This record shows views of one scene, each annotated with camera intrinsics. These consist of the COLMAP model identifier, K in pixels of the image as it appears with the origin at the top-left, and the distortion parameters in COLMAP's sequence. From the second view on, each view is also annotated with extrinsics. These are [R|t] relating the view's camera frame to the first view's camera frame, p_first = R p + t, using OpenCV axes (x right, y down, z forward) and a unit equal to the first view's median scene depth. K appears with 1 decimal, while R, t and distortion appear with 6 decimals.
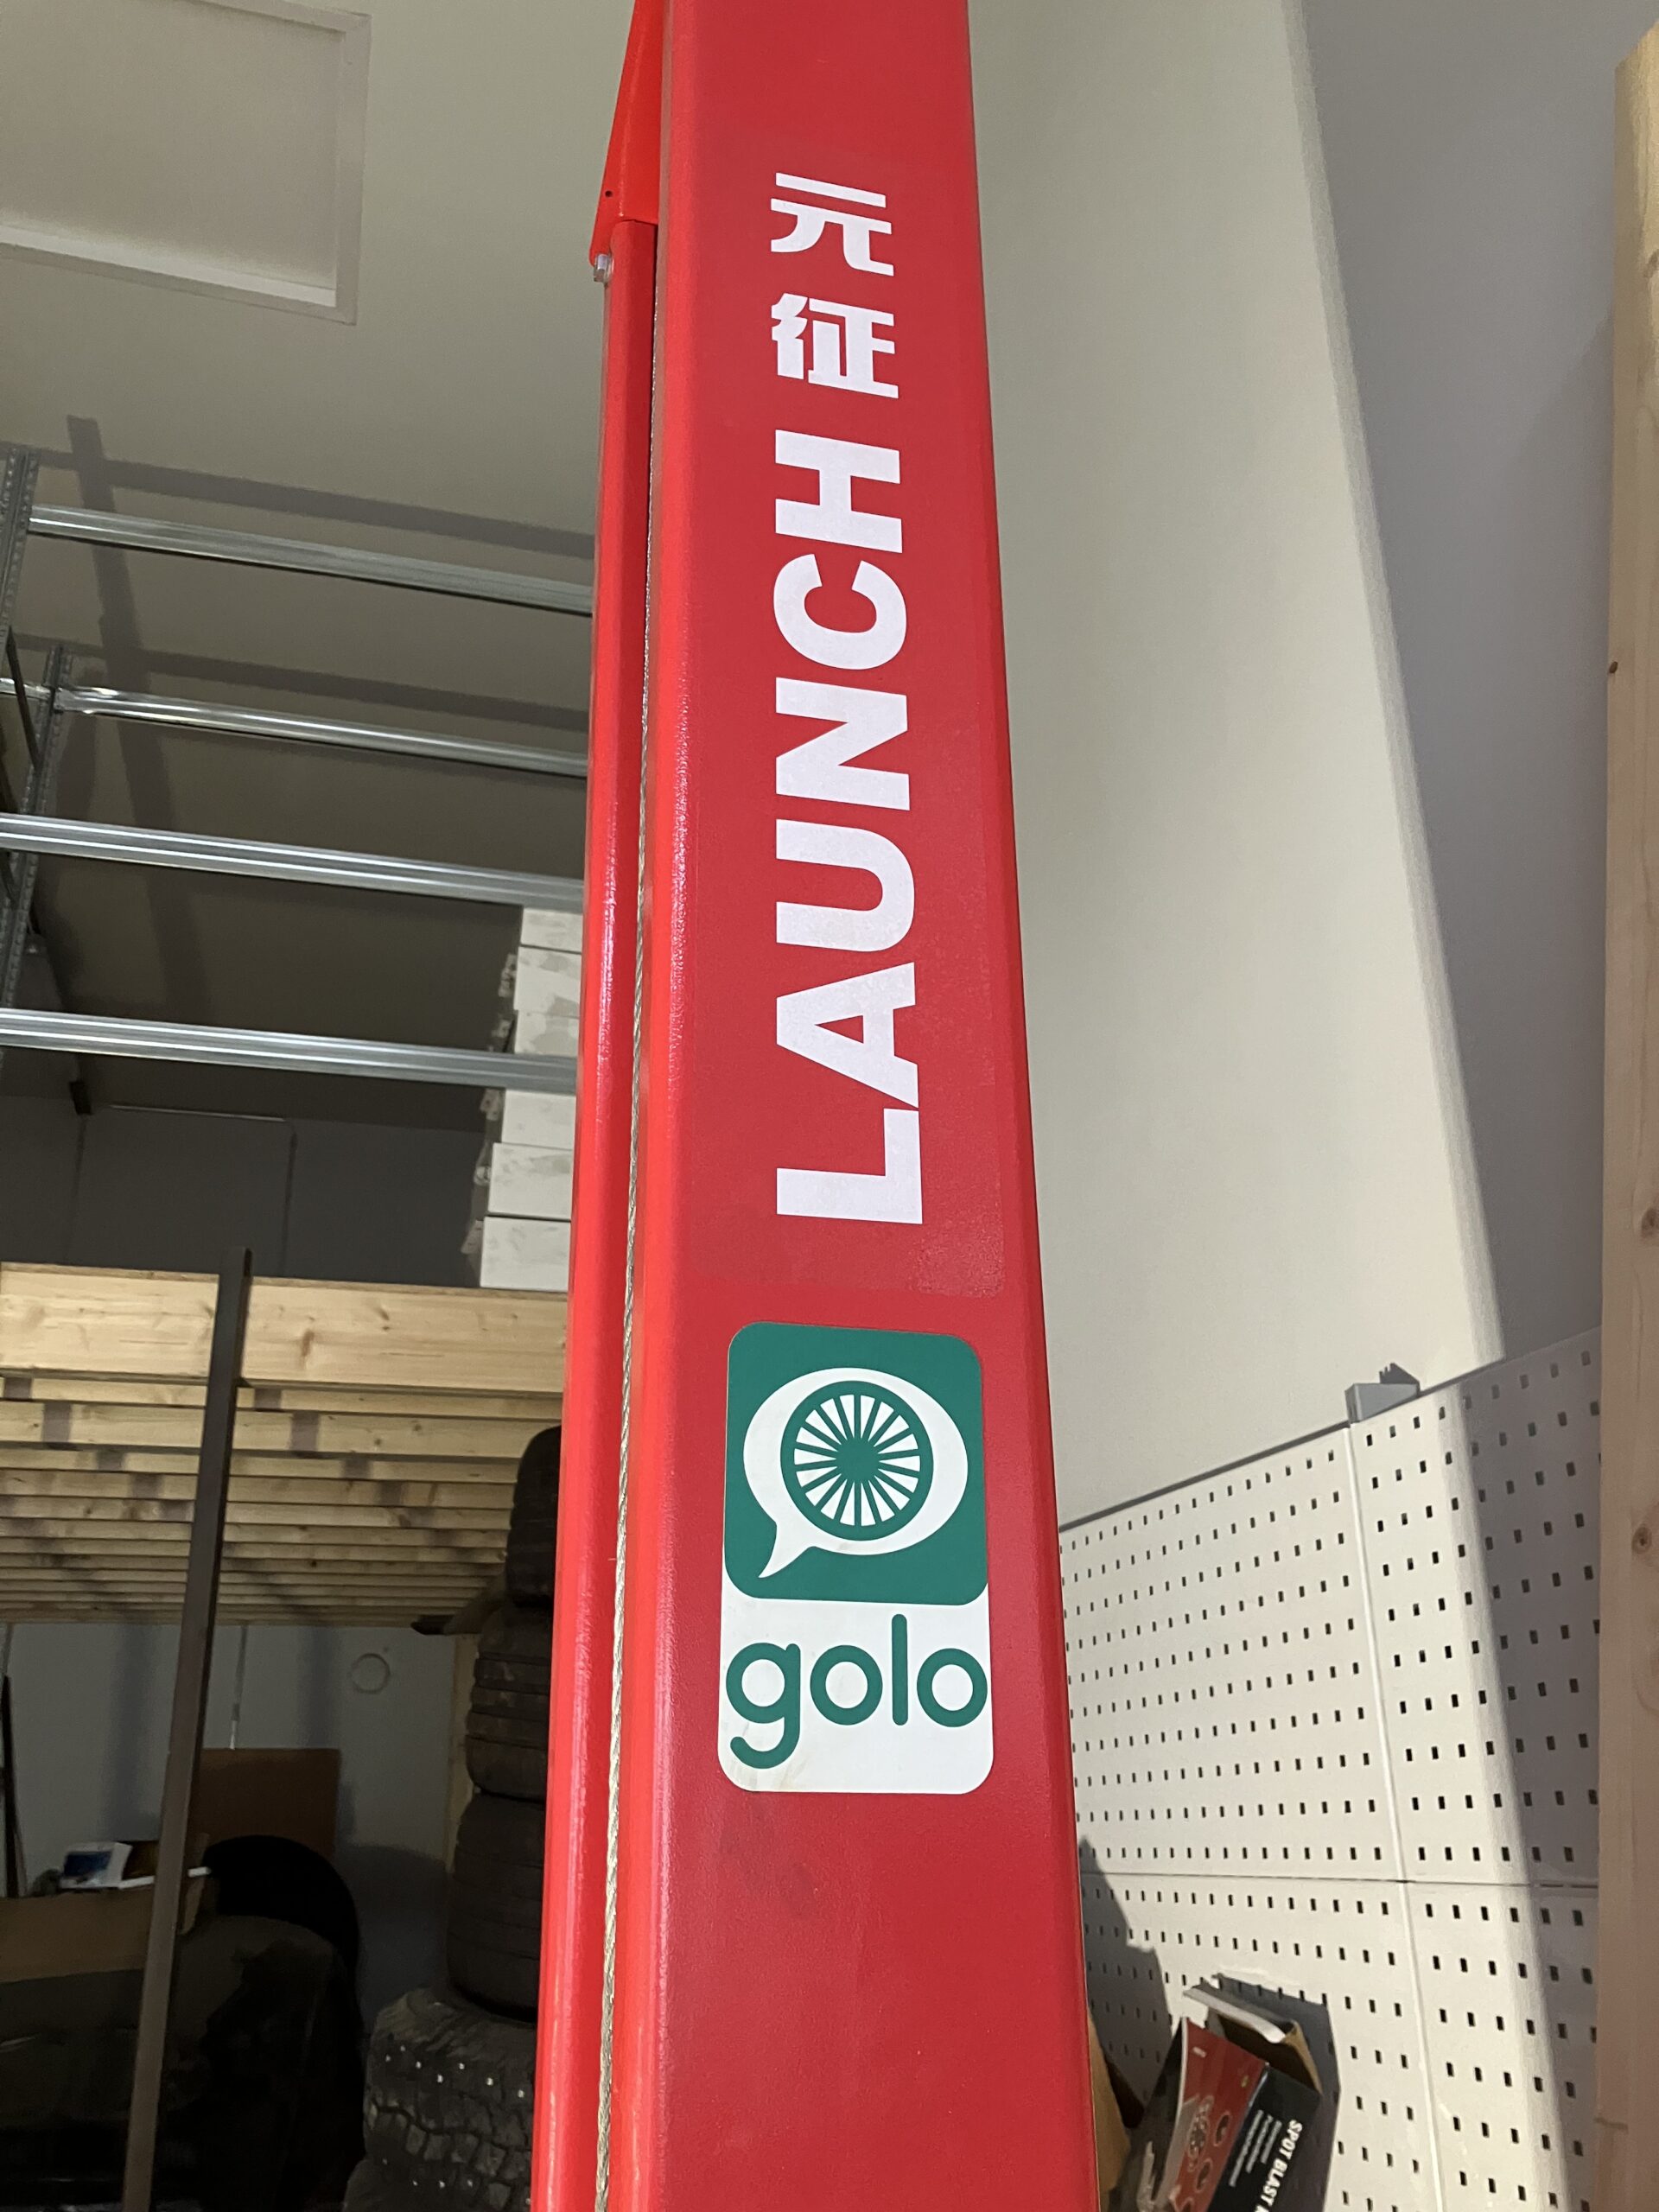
lens RADIAL K [[1796.7, 0, 842.7], [0, 1796.7, 1093.3], [0, 0, 1]] dist [0.050709, -0.009081]
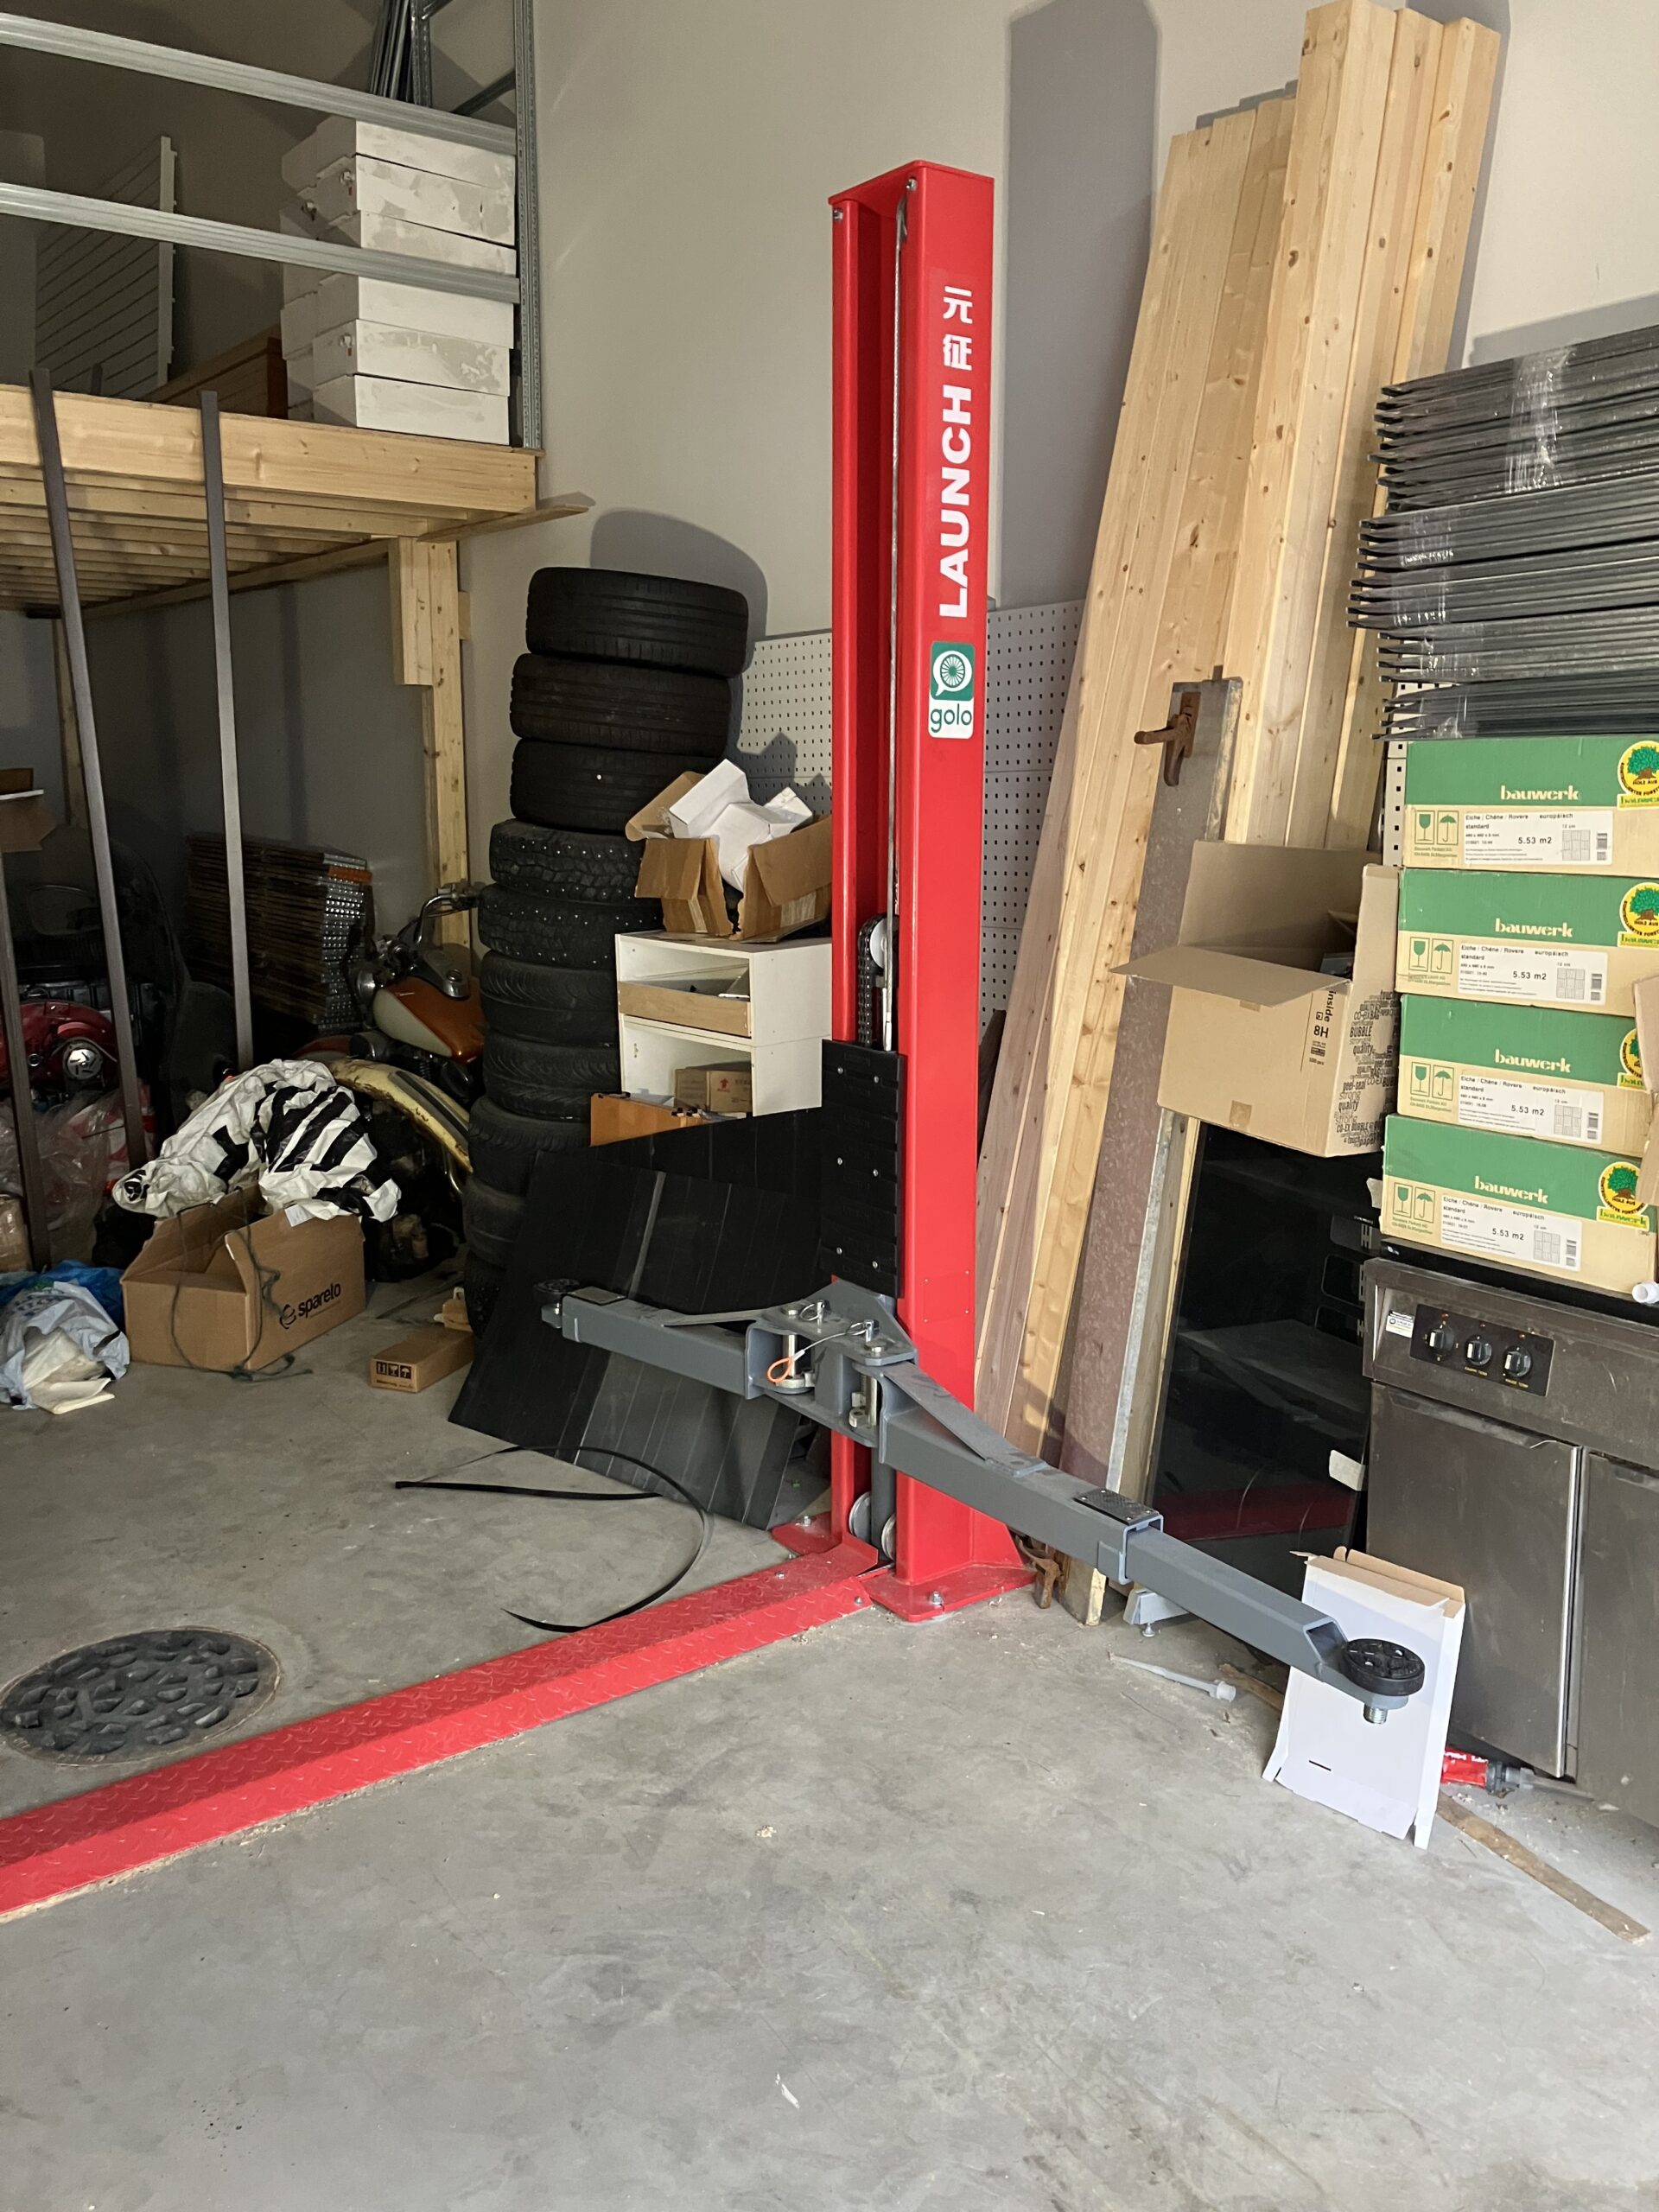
lens RADIAL K [[1796.7, 0, 842.7], [0, 1796.7, 1093.3], [0, 0, 1]] dist [0.050709, -0.009081]
pose [[0.933680, -0.050401, 0.354544, -1.665112], [-0.141540, 0.857496, 0.494639, -0.955113], [-0.328950, -0.512016, 0.793493, -2.691389]]
